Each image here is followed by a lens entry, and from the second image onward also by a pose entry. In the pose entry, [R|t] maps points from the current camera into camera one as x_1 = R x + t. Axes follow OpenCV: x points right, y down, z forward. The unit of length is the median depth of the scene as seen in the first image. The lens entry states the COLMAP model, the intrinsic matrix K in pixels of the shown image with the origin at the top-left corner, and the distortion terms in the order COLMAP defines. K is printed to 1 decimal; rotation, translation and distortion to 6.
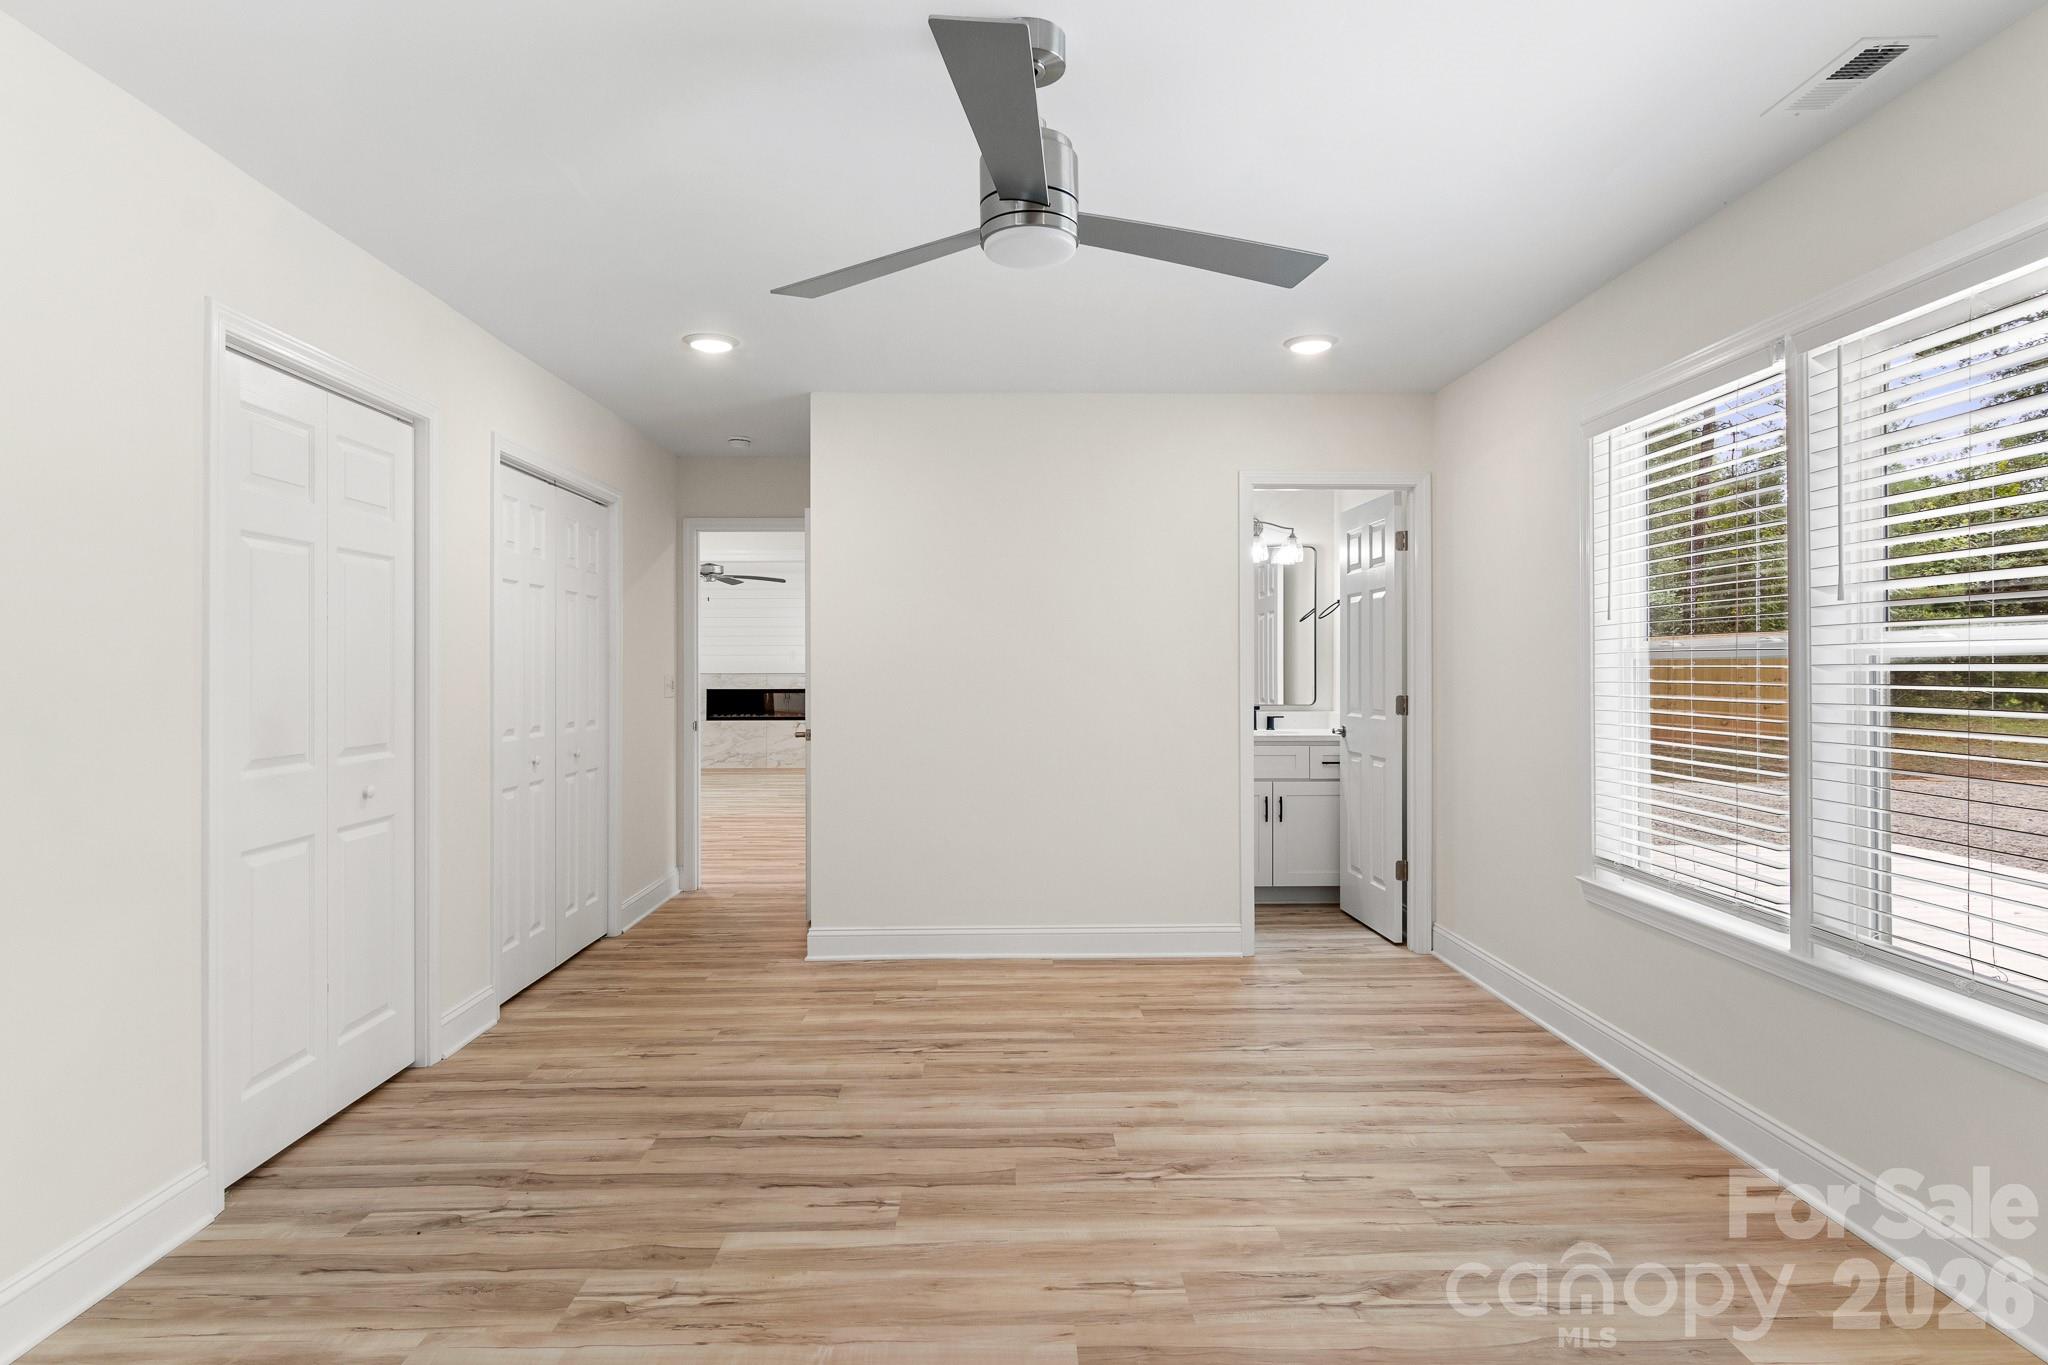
lens RADIAL K [[1111.7, 0, 1026.0], [0, 1111.7, 672.4], [0, 0, 1]] dist [-0.005859, 0.001205]
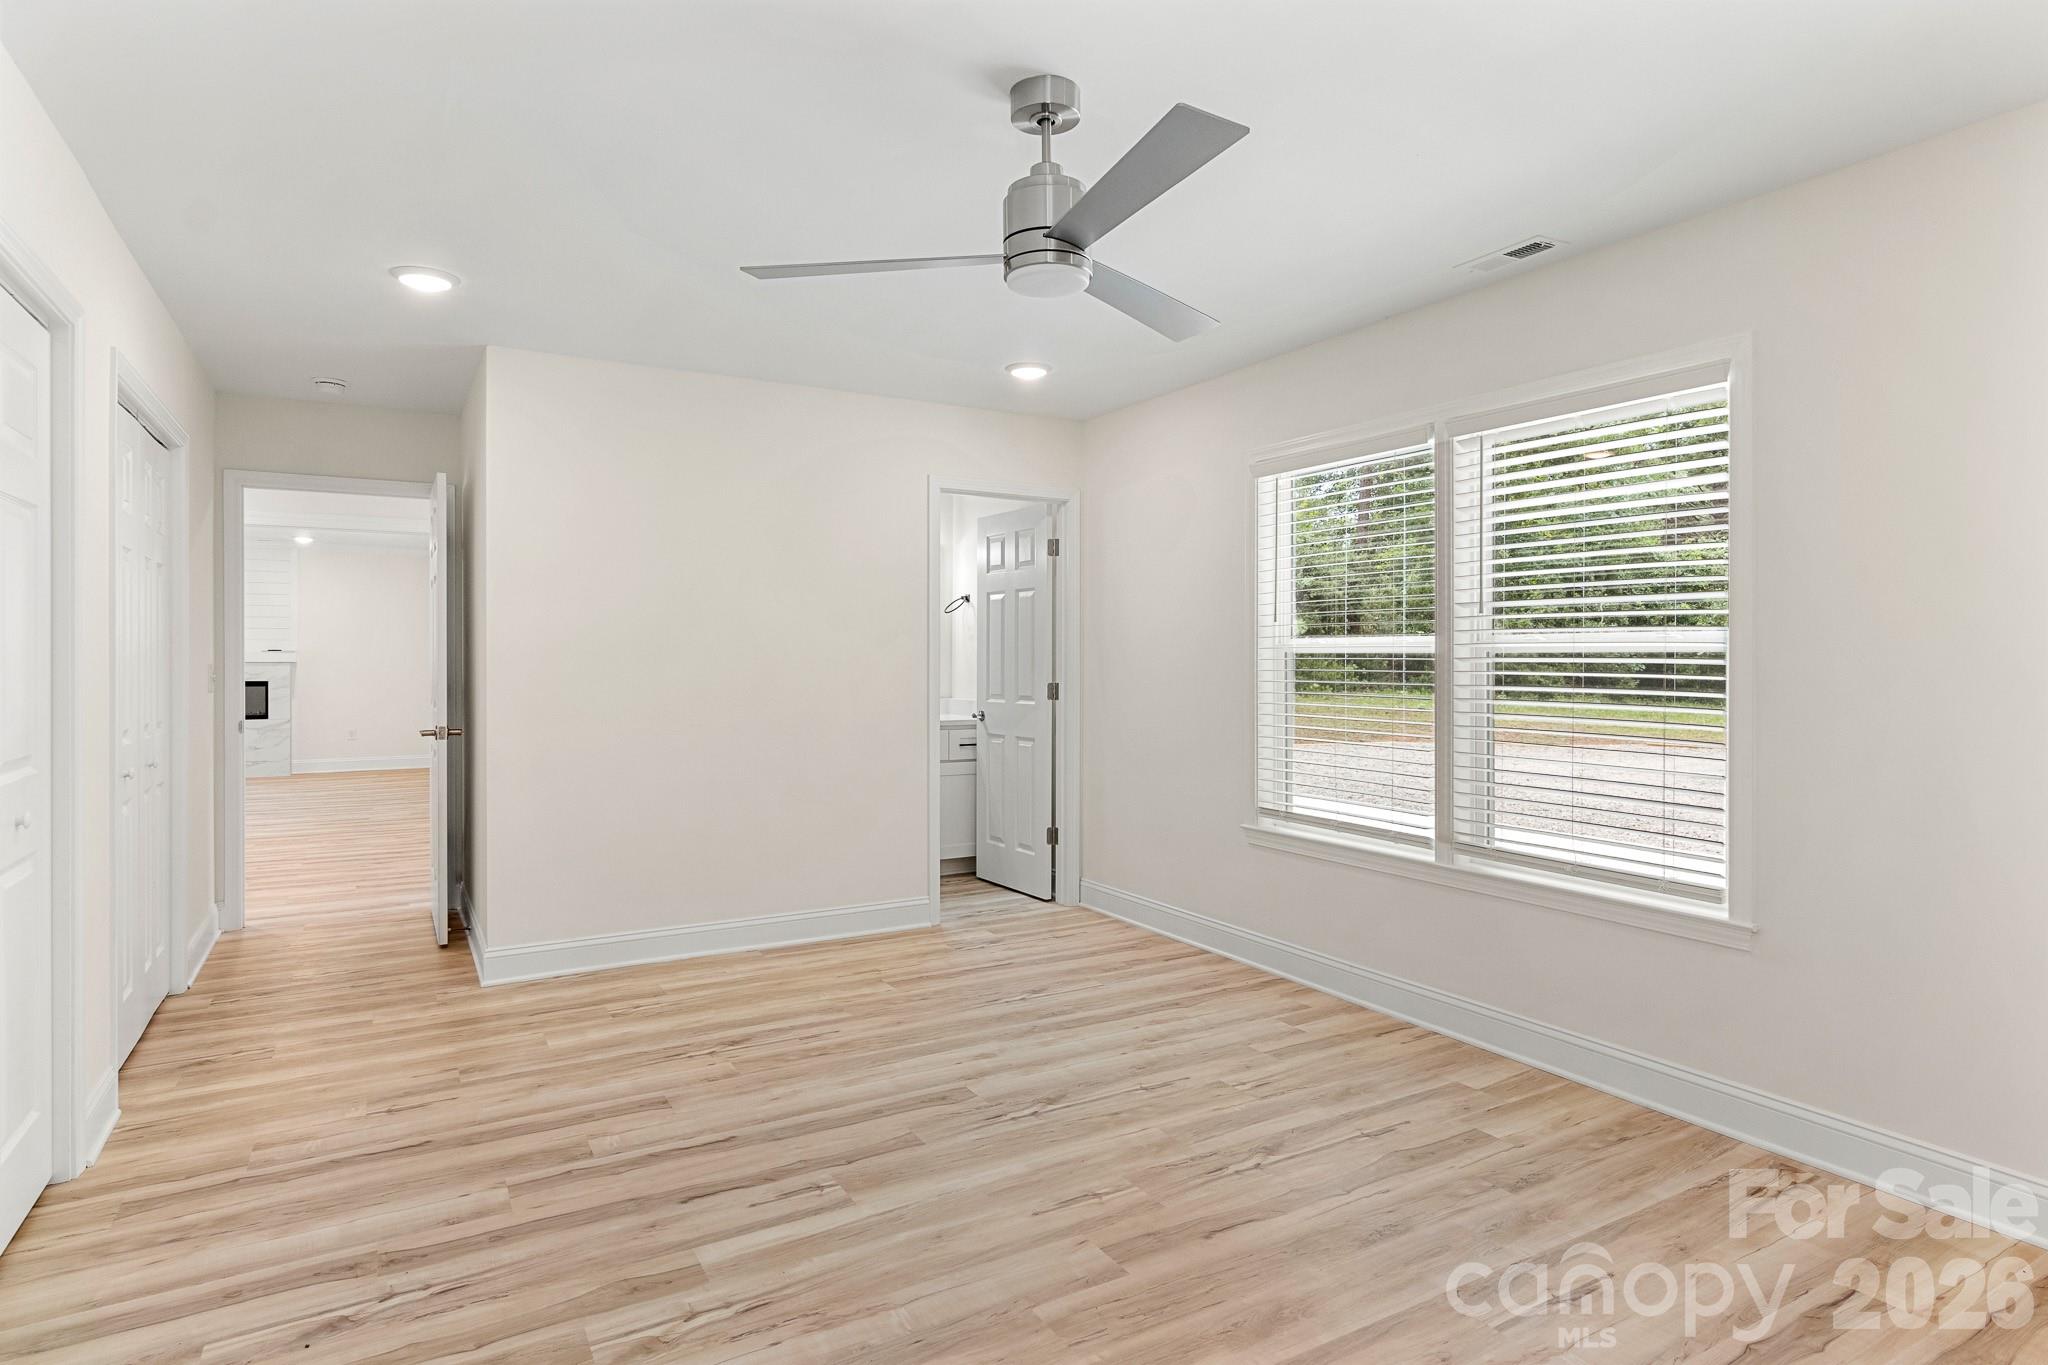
lens RADIAL K [[1111.7, 0, 1026.0], [0, 1111.7, 672.4], [0, 0, 1]] dist [-0.005859, 0.001205]
pose [[0.872550, -0.002846, 0.488517, -0.351831], [-0.001642, 0.999960, 0.008757, -0.000060], [-0.488522, -0.008443, 0.872511, 0.022342]]
